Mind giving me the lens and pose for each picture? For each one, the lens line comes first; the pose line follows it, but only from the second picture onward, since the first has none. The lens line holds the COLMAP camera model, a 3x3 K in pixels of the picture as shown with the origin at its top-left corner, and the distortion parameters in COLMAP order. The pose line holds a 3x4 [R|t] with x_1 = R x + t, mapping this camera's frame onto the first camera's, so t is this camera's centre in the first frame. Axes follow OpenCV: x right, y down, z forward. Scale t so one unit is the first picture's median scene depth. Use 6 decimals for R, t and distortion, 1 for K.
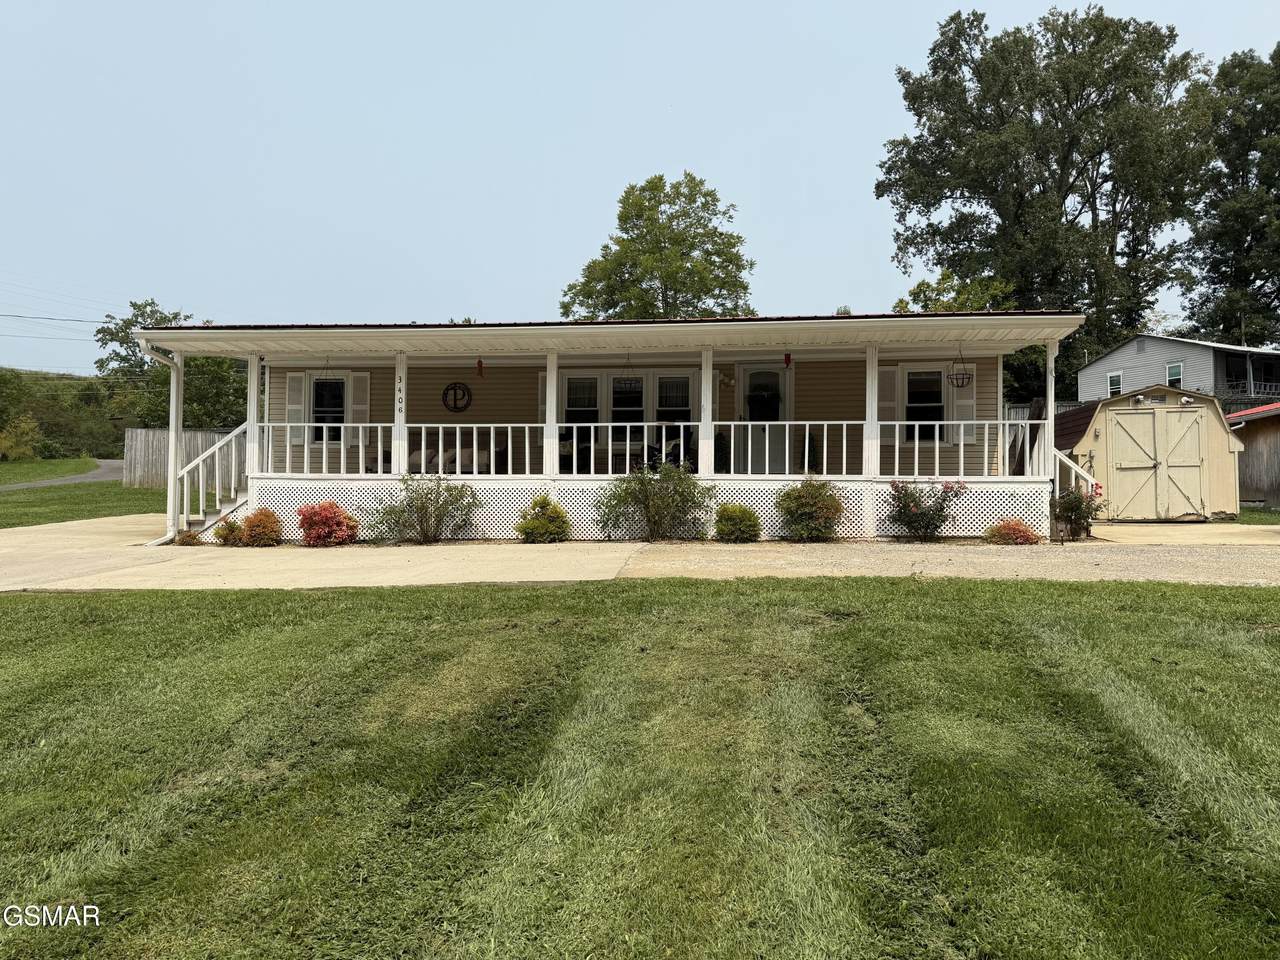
lens RADIAL K [[881.4, 0, 667.0], [0, 881.4, 482.3], [0, 0, 1]] dist [0.018742, -0.001285]
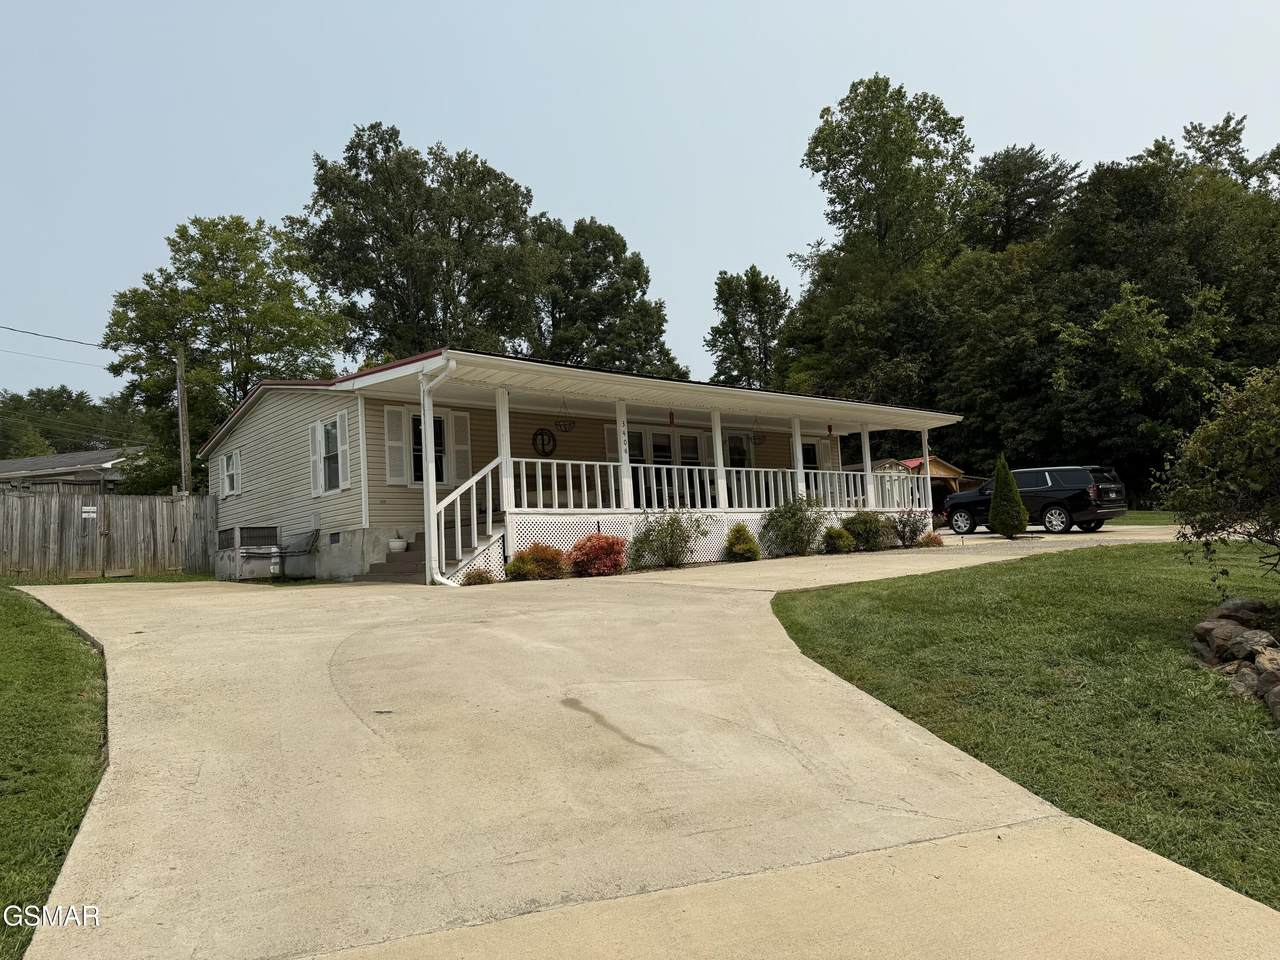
lens RADIAL K [[869.4, 0, 640.0], [0, 869.4, 480.0], [0, 0, 1]] dist [0.000971, -0.001336]
pose [[0.670292, 0.021899, 0.741774, -0.395439], [0.040569, 0.996988, -0.066093, 0.010144], [-0.740987, 0.074394, 0.667385, 0.087945]]
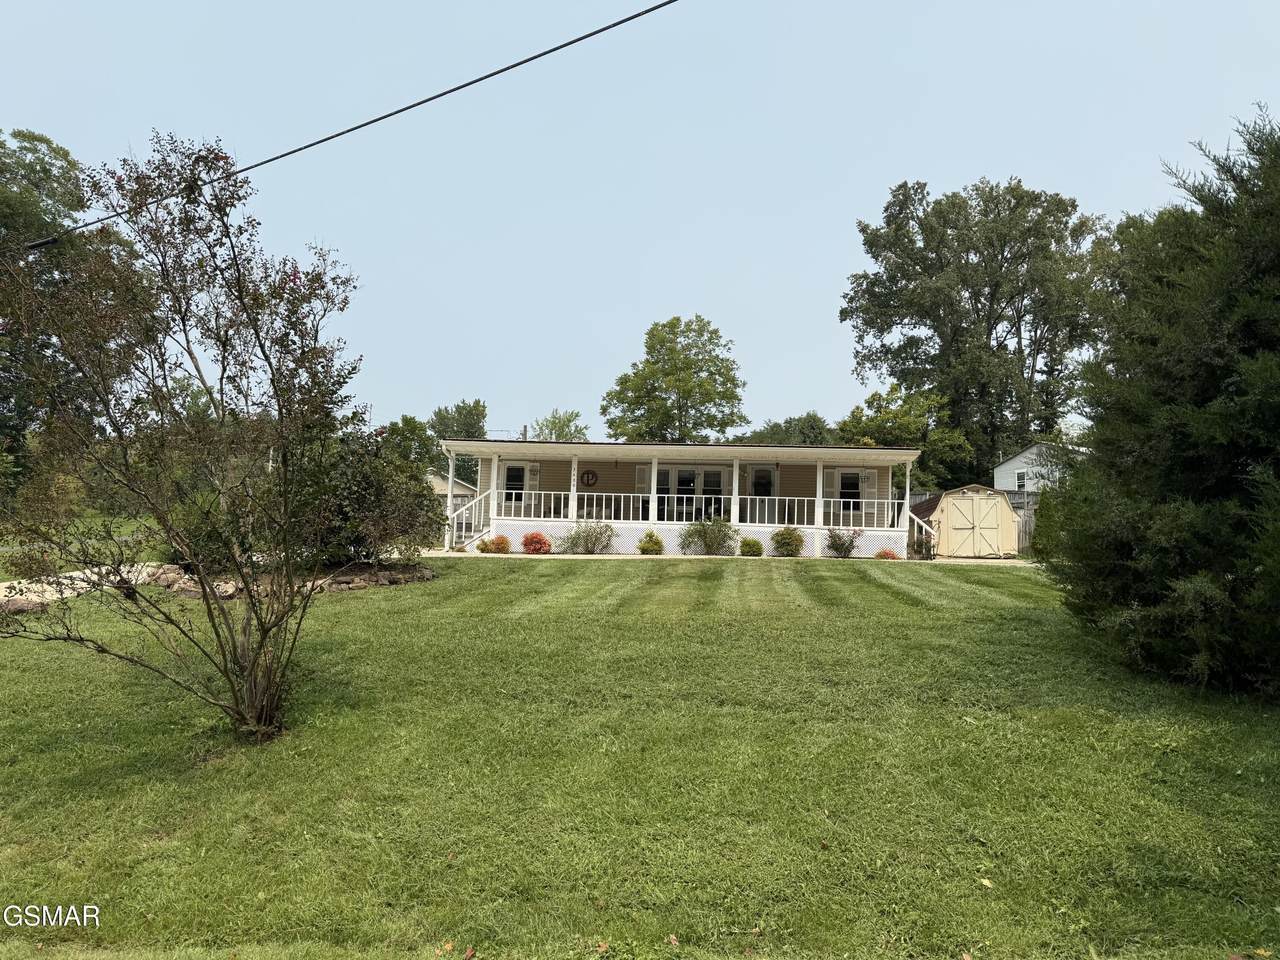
lens RADIAL K [[869.4, 0, 640.0], [0, 869.4, 480.0], [0, 0, 1]] dist [0.000971, -0.001336]
pose [[0.999537, 0.030342, -0.002339, -0.055000], [-0.030429, 0.995522, -0.089502, 0.025131], [-0.000387, 0.089532, 0.995984, -0.311235]]
